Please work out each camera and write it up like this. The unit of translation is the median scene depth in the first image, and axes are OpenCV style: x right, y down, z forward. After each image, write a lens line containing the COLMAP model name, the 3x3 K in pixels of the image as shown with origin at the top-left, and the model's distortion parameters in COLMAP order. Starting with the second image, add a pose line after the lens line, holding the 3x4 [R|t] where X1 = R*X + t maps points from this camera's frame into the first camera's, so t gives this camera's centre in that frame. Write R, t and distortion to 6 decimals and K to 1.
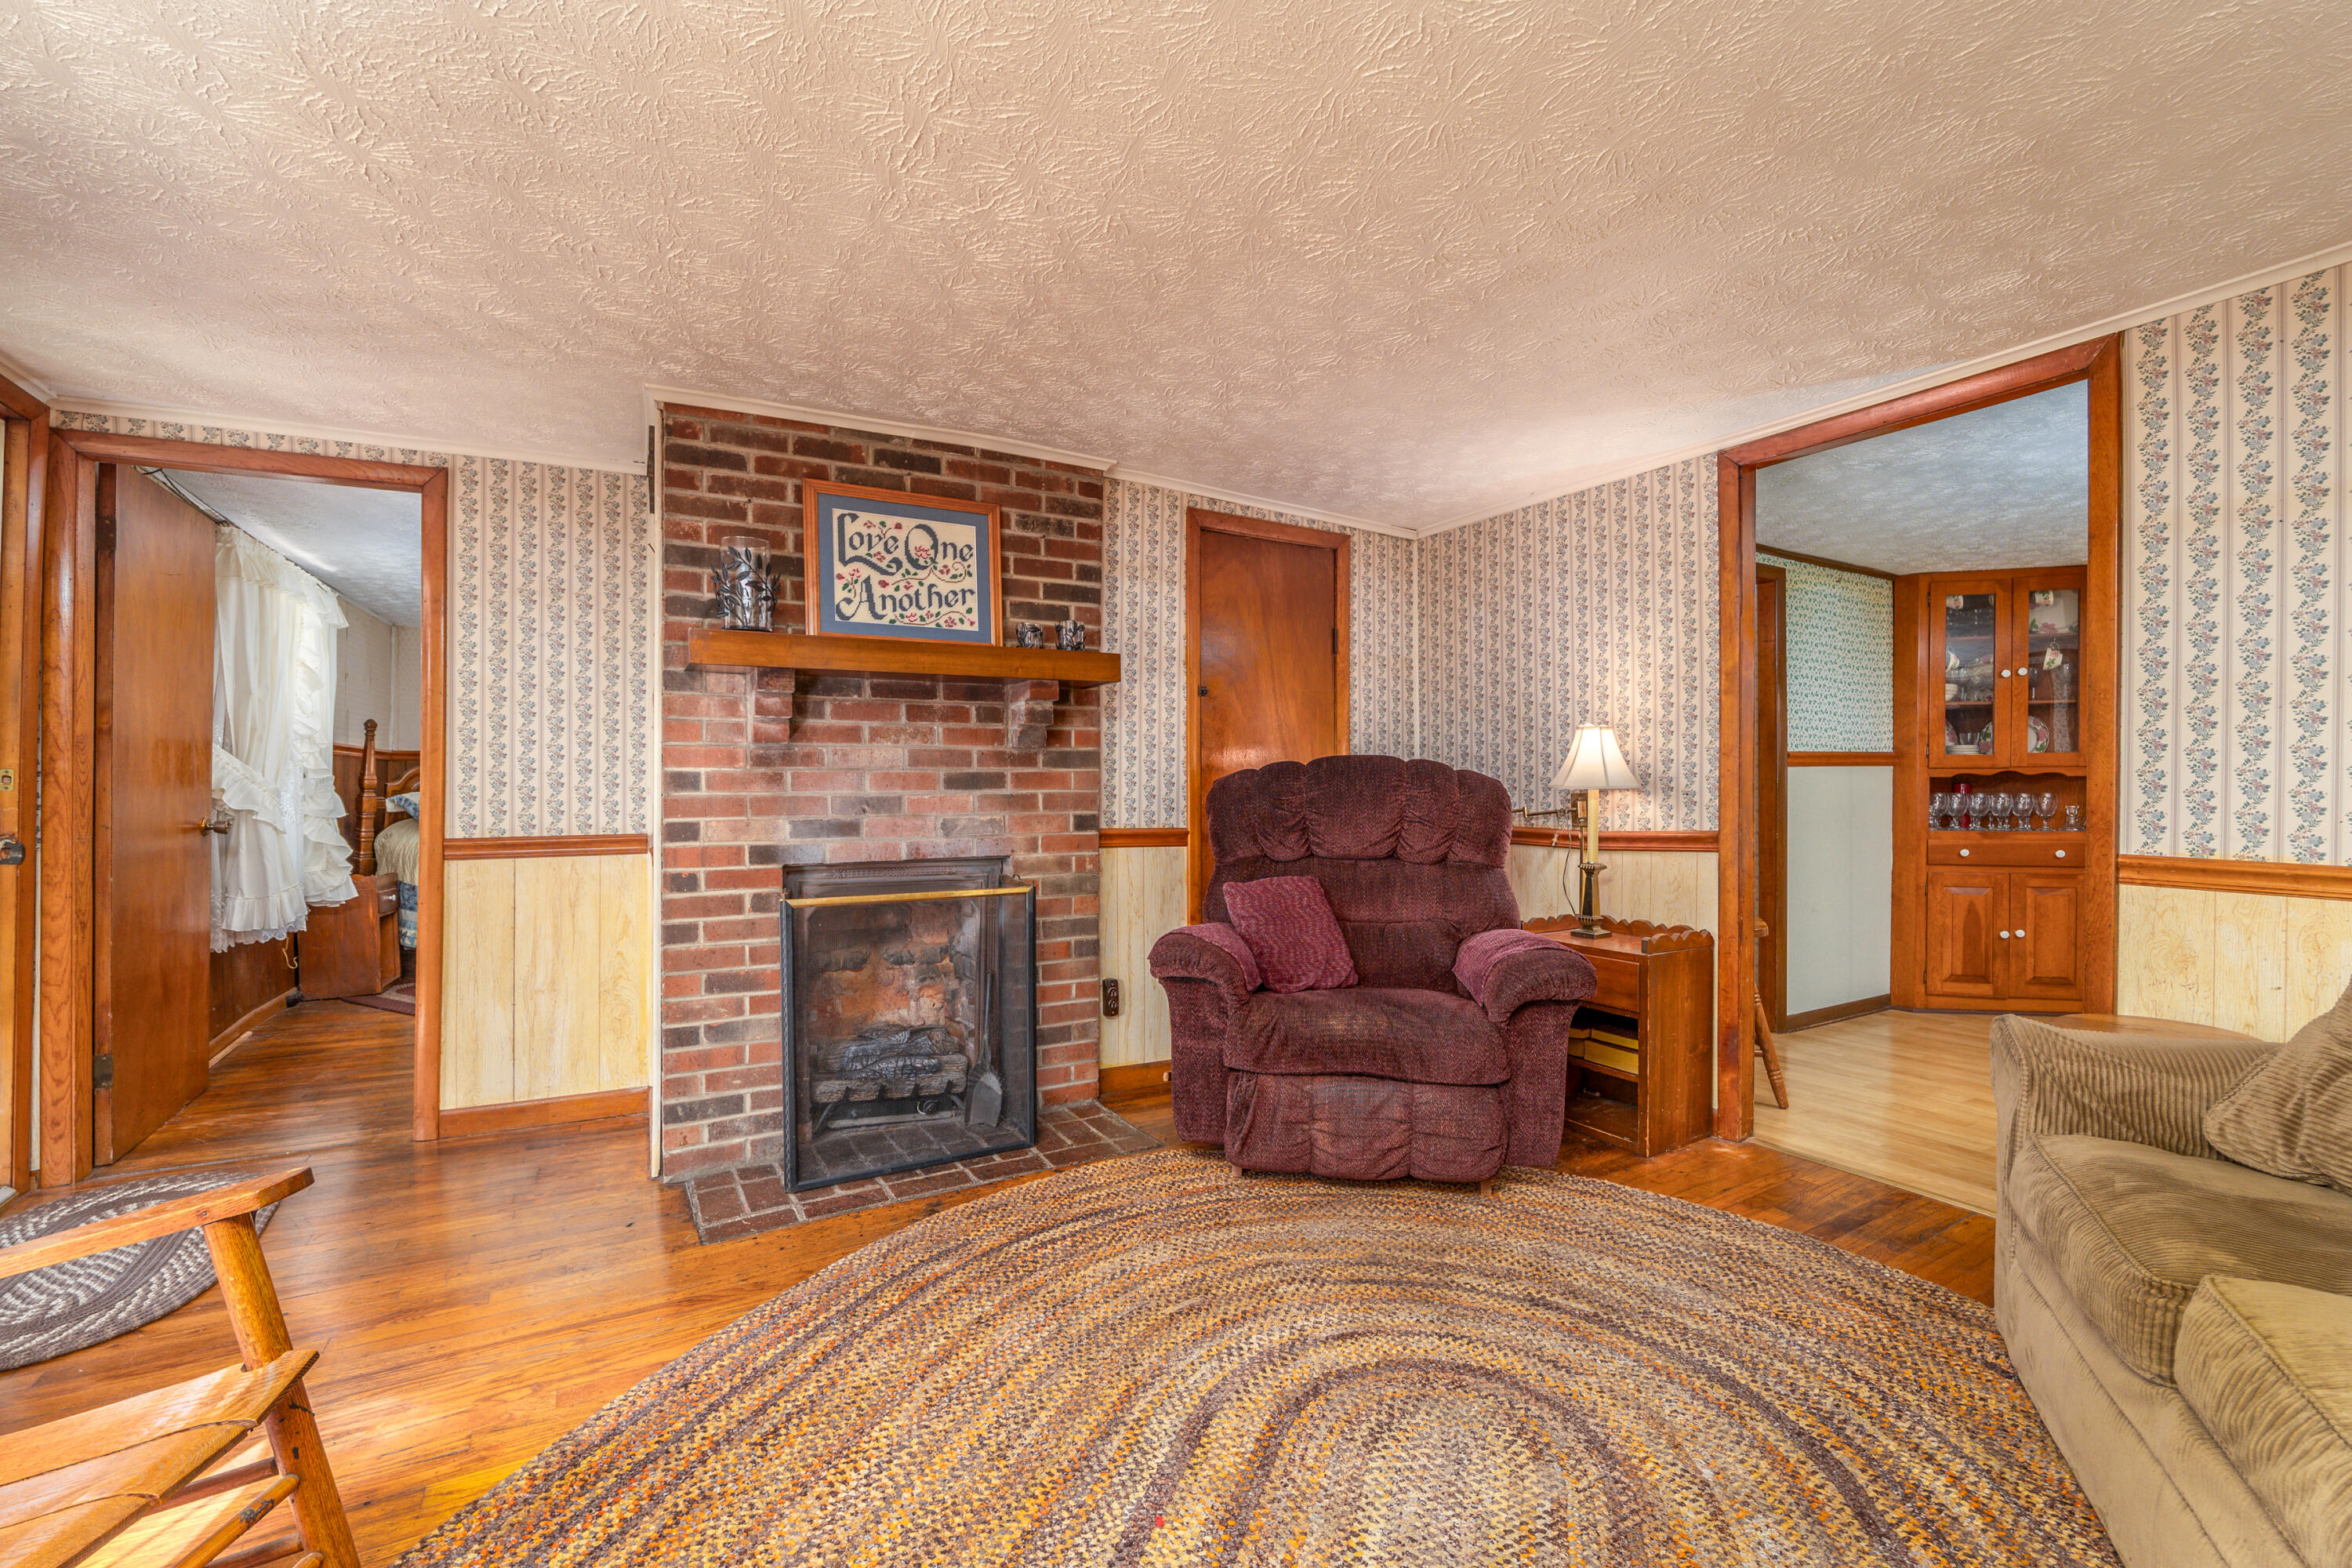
lens RADIAL K [[988.4, 0, 1167.4], [0, 988.4, 789.9], [0, 0, 1]] dist [-0.002994, -0.000582]
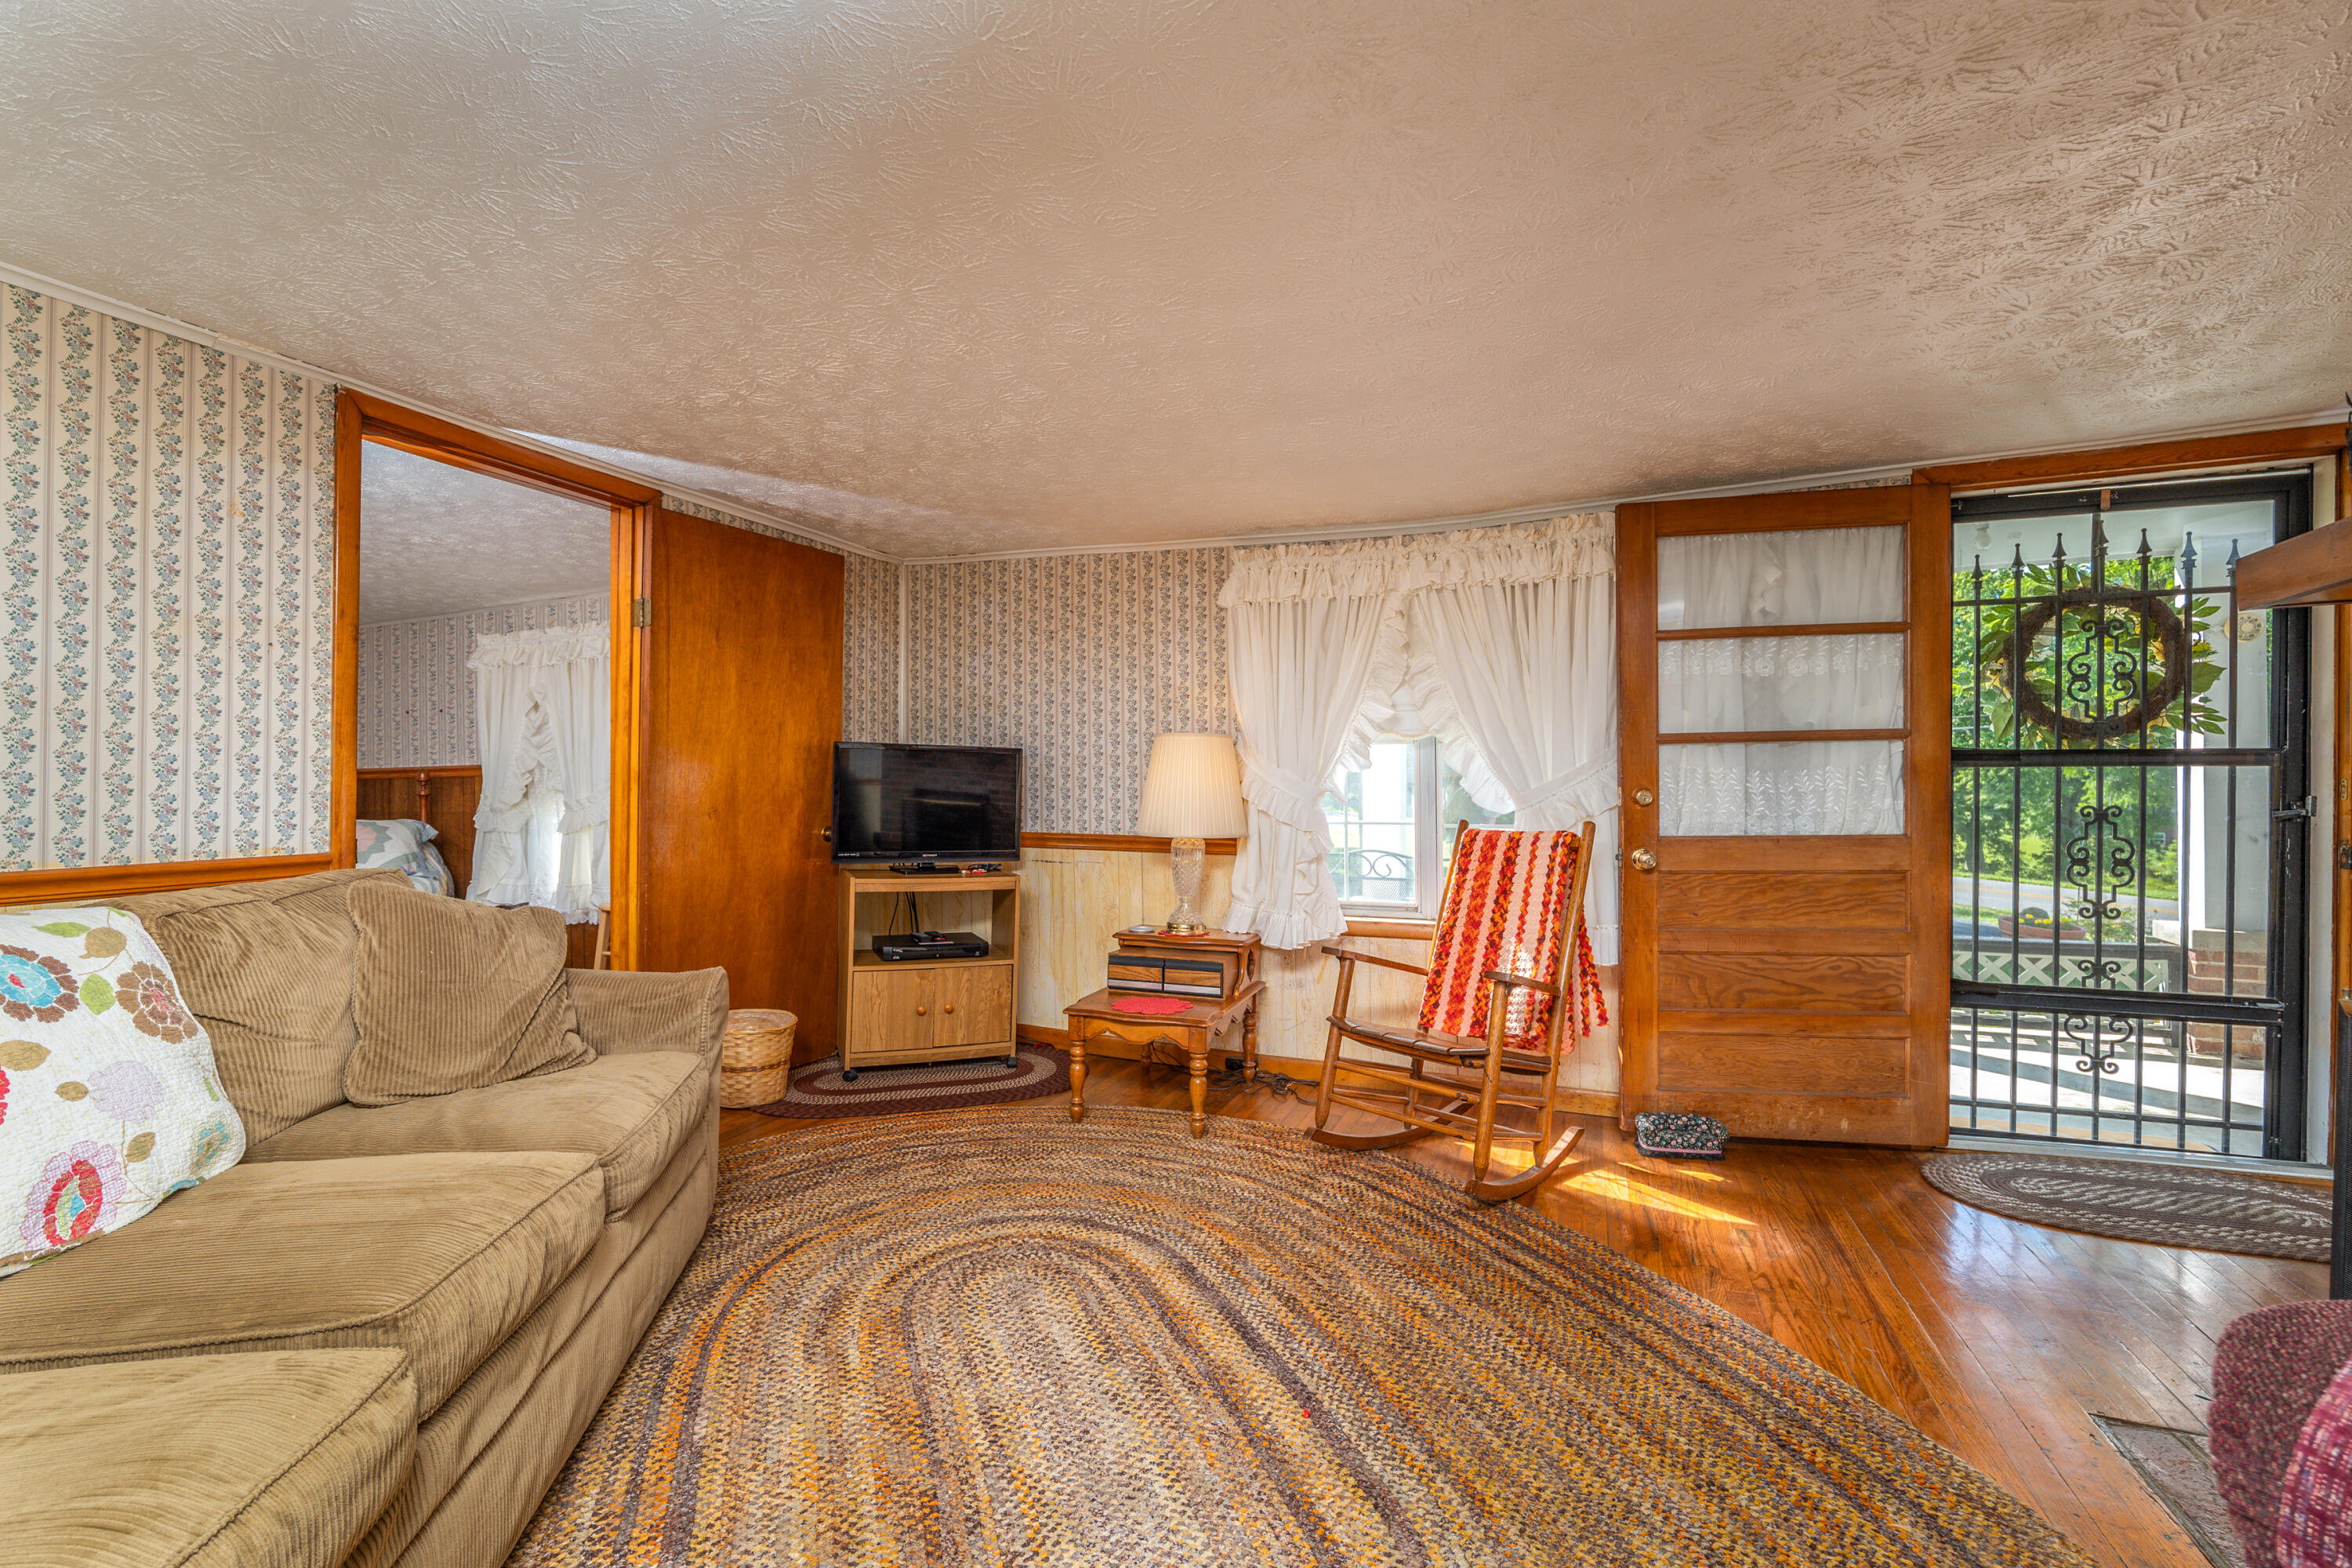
lens RADIAL K [[988.4, 0, 1164.2], [0, 988.4, 800.8], [0, 0, 1]] dist [-0.002994, -0.000582]
pose [[-0.789163, 0.001952, -0.614180, 0.790174], [-0.001121, 0.999989, 0.004619, -0.012005], [0.614182, 0.004334, -0.789152, 1.676357]]
